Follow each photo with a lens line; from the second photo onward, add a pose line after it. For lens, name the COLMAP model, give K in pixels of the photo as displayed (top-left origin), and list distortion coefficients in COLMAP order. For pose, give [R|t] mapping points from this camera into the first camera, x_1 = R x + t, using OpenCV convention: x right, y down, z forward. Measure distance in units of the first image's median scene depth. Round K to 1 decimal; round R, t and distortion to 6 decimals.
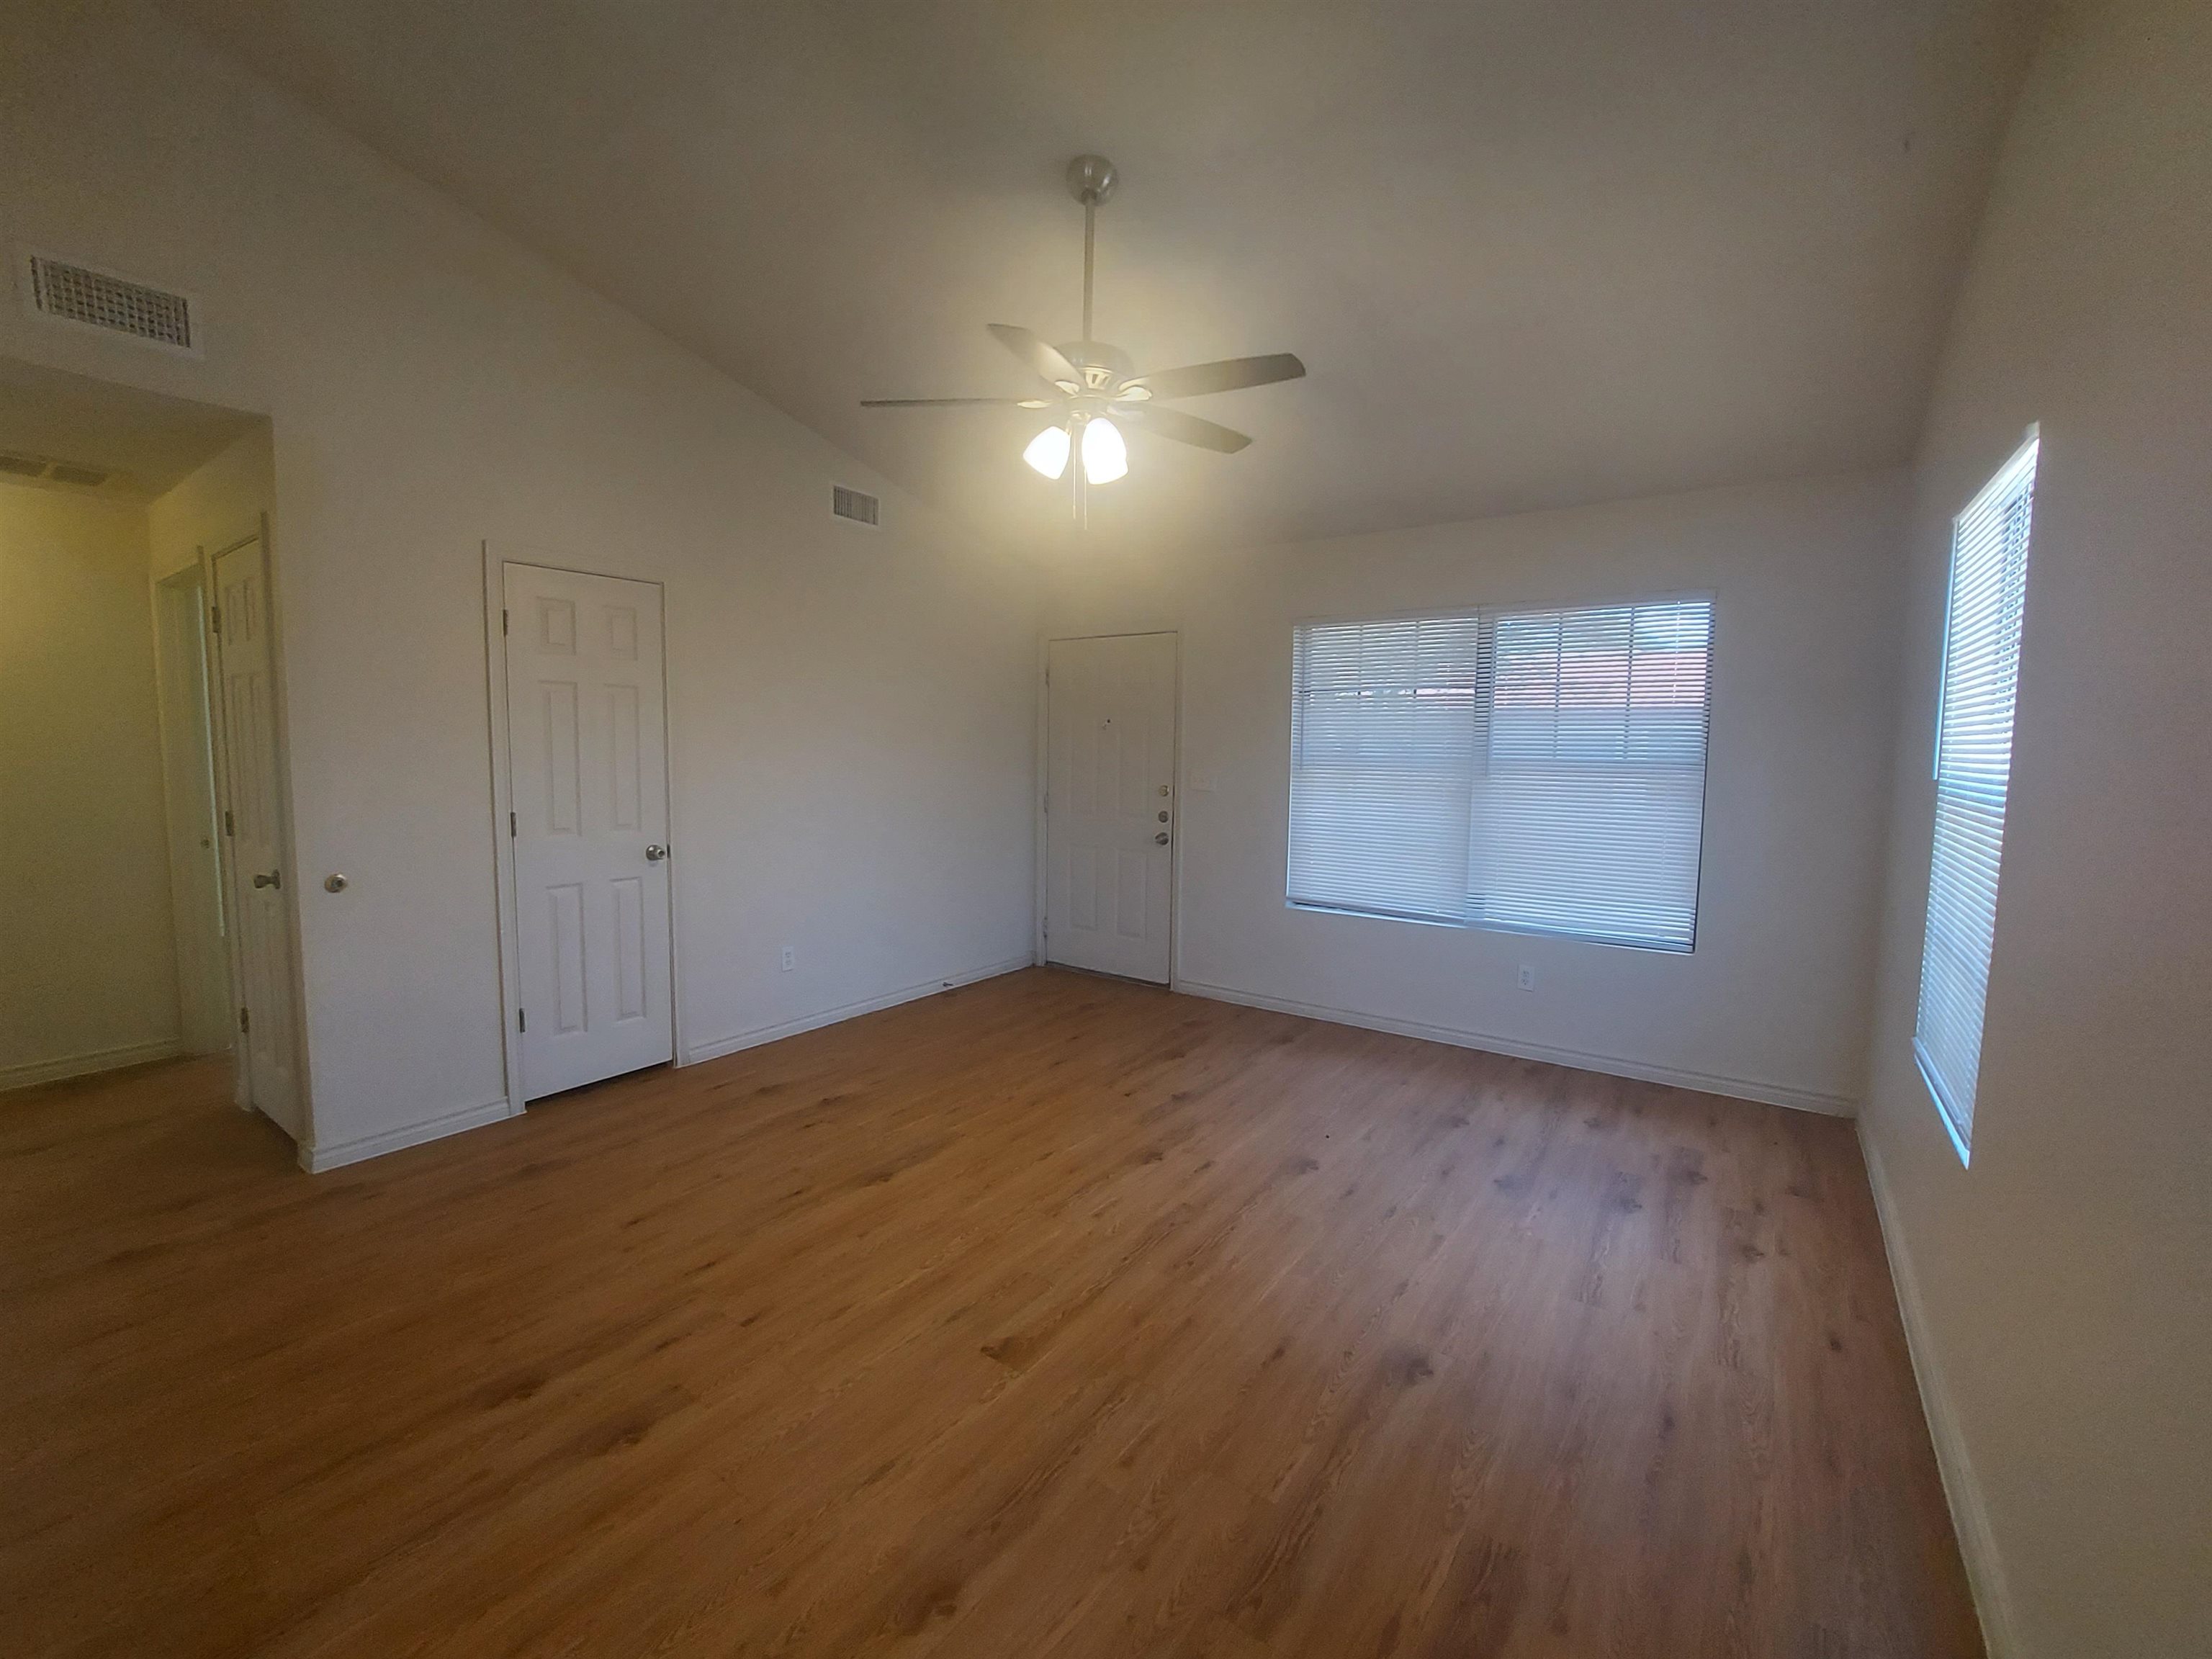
lens RADIAL K [[881.3, 0, 1101.4], [0, 881.3, 816.4], [0, 0, 1]] dist [-0.018333, 0.000942]
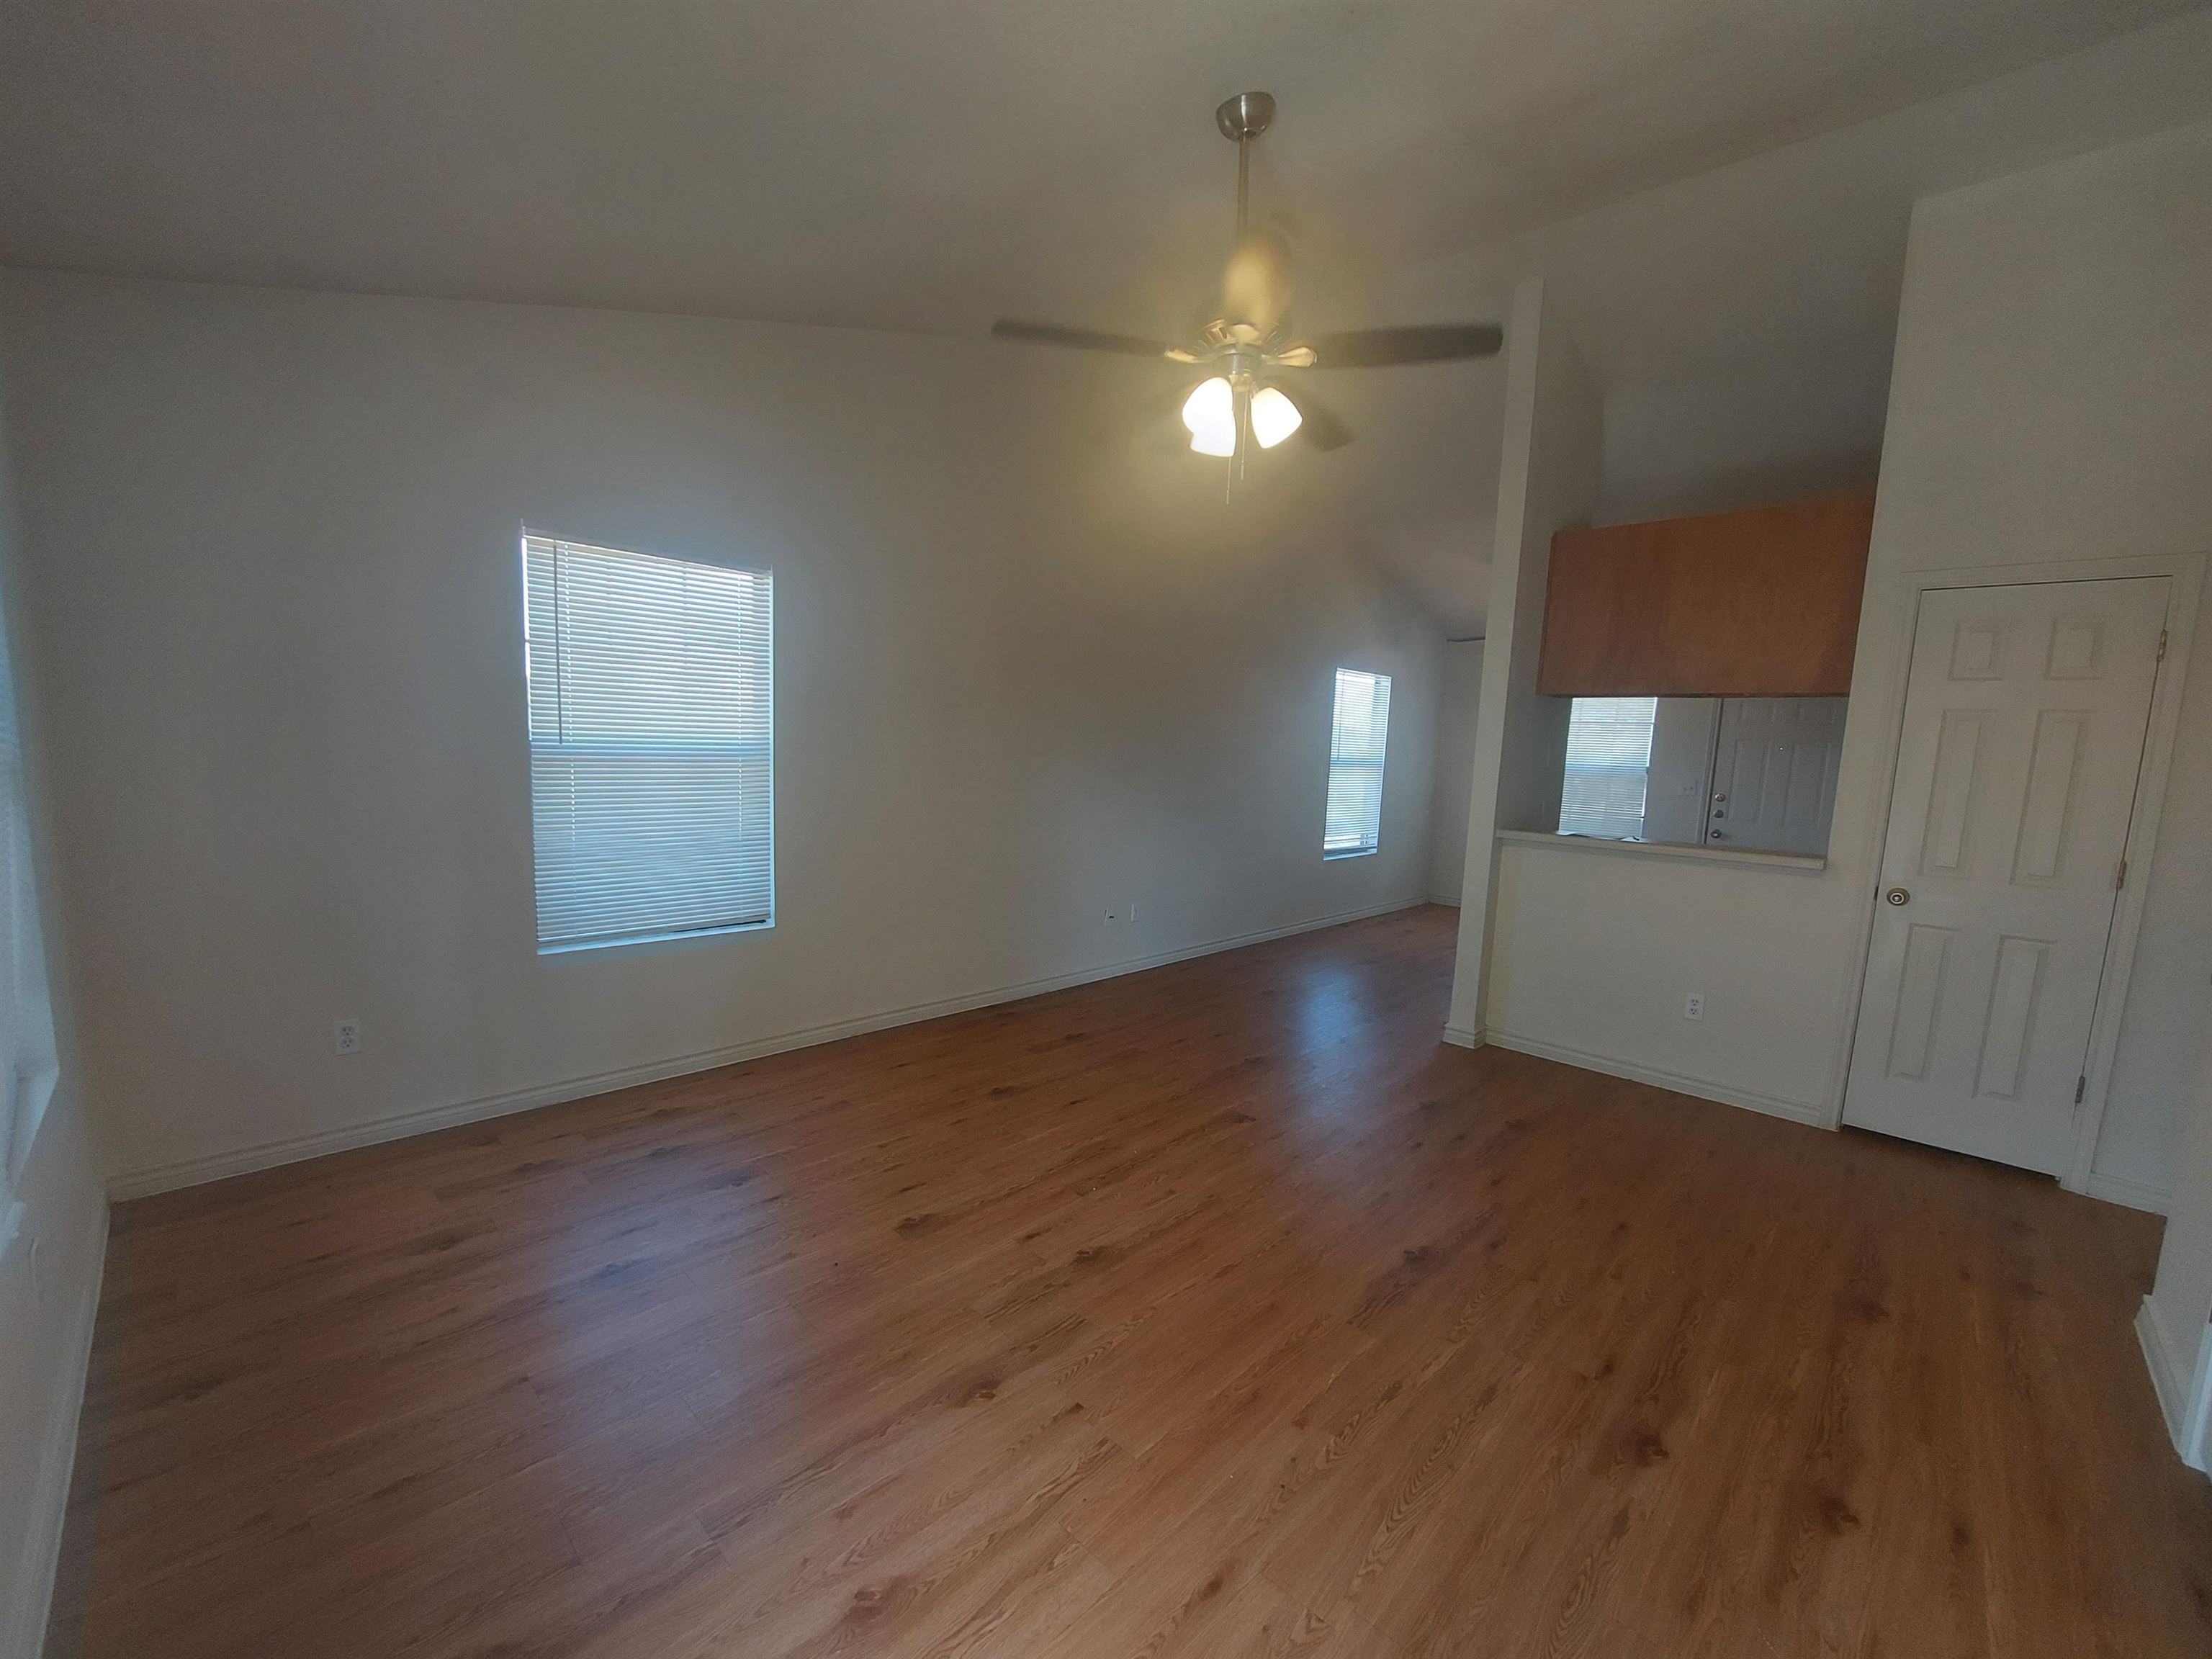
lens RADIAL K [[881.3, 0, 1103.1], [0, 881.3, 845.7], [0, 0, 1]] dist [-0.018333, 0.000942]
pose [[-0.986231, -0.065589, 0.151812, -0.056655], [-0.032723, 0.977235, 0.209623, -0.161100], [-0.162105, 0.201769, -0.965925, 1.903082]]
